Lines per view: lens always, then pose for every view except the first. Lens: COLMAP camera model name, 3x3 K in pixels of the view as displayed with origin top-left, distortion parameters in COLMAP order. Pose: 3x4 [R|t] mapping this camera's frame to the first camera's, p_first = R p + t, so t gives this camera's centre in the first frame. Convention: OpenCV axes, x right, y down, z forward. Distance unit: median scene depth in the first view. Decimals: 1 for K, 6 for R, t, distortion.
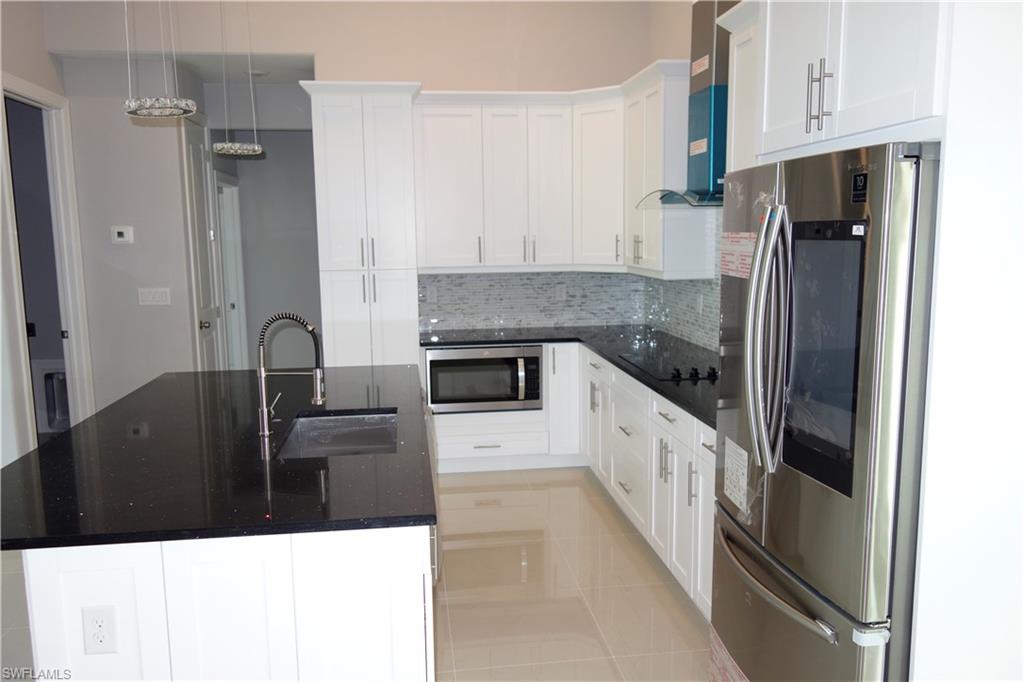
lens RADIAL K [[811.1, 0, 512.0], [0, 811.1, 341.0], [0, 0, 1]] dist [0.008775, 0.000912]
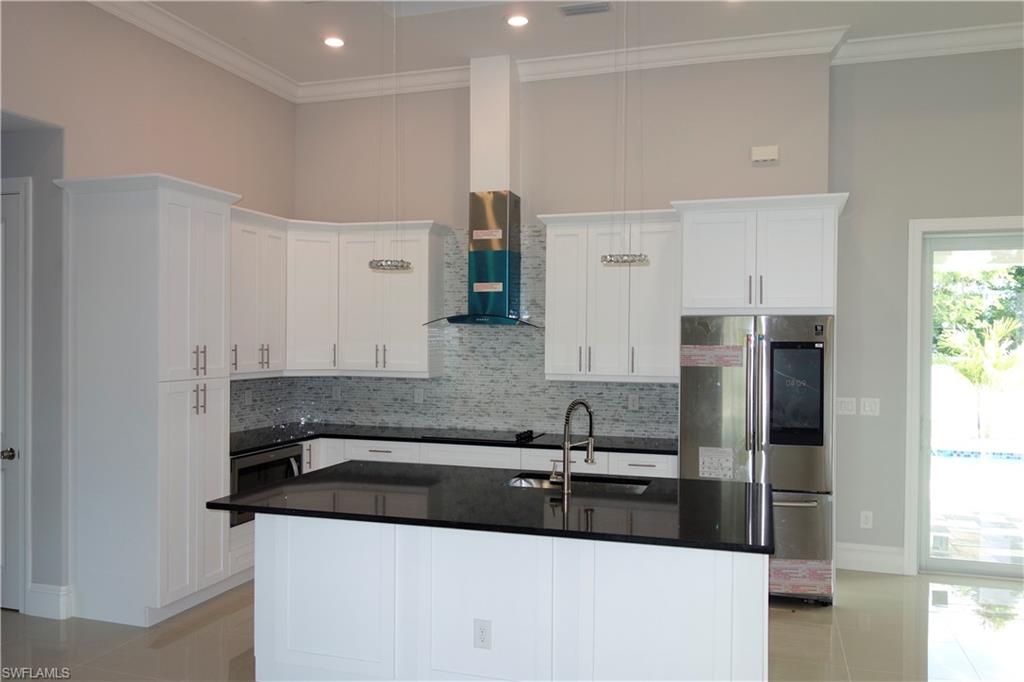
lens RADIAL K [[811.1, 0, 512.0], [0, 811.1, 341.0], [0, 0, 1]] dist [0.008775, 0.000912]
pose [[0.426961, 0.012890, 0.904178, -0.882995], [0.109129, 0.991856, -0.065672, -0.030652], [-0.897661, 0.126711, 0.422077, 0.278439]]
